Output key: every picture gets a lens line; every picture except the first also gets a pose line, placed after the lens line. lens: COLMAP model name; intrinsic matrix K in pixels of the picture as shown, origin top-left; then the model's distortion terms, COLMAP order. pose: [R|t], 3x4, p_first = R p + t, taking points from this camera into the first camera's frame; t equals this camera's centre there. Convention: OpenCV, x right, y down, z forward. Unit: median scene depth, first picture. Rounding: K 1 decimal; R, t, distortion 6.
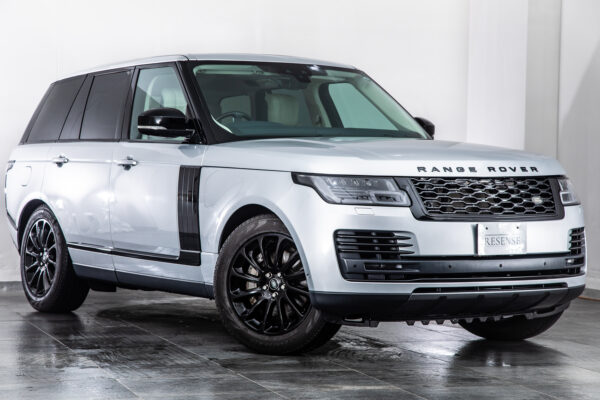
lens RADIAL K [[1554.2, 0, 275.1], [0, 1554.2, 195.9], [0, 0, 1]] dist [0.182817, 0.000000]
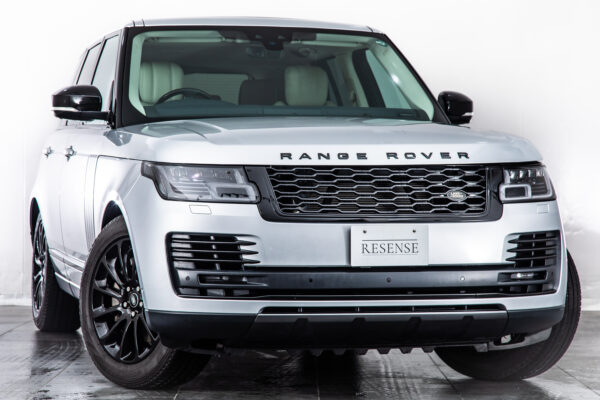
lens RADIAL K [[1809.9, 0, 285.6], [0, 1809.9, 209.2], [0, 0, 1]] dist [0.423366, 0.000000]
pose [[0.953377, 0.000650, -0.301781, 0.362343], [0.000838, 0.999988, 0.004801, 0.005166], [0.301781, -0.004830, 0.953365, 0.128650]]
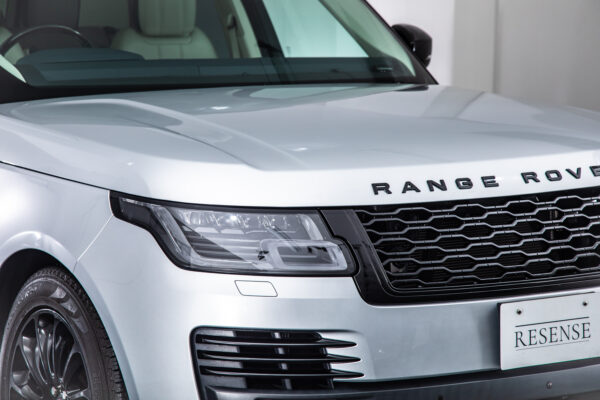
lens RADIAL K [[1696.9, 0, 300.7], [0, 1696.9, 198.3], [0, 0, 1]] dist [0.615793, 0.000000]
pose [[0.999952, -0.009212, 0.003332, 0.066751], [0.008793, 0.993980, 0.109212, -0.069643], [-0.004318, -0.109177, 0.994013, 0.476575]]
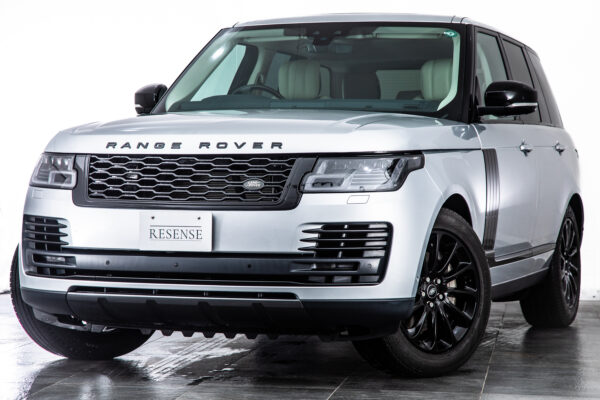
lens RADIAL K [[1696.9, 0, 308.6], [0, 1696.9, 211.6], [0, 0, 1]] dist [0.615793, 0.000000]
pose [[0.626042, 0.018326, -0.779574, 0.858509], [-0.014544, 0.999824, 0.011823, 0.005884], [0.779653, 0.003937, 0.626199, 0.499658]]
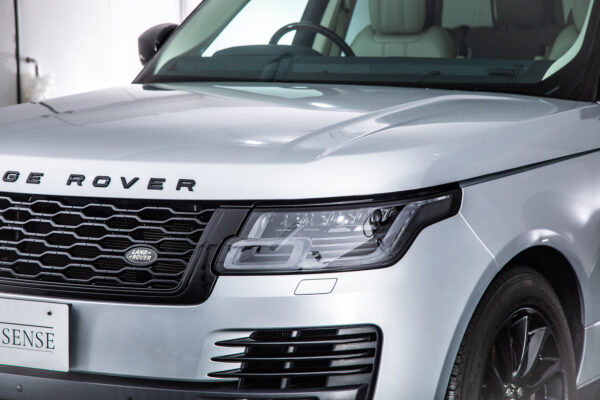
lens RADIAL K [[1696.9, 0, 293.7], [0, 1696.9, 203.6], [0, 0, 1]] dist [0.615793, 0.000000]
pose [[0.437752, 0.097403, -0.893804, 0.633578], [0.000248, 0.994101, 0.108454, -0.066360], [0.899096, -0.047698, 0.435146, 0.840504]]
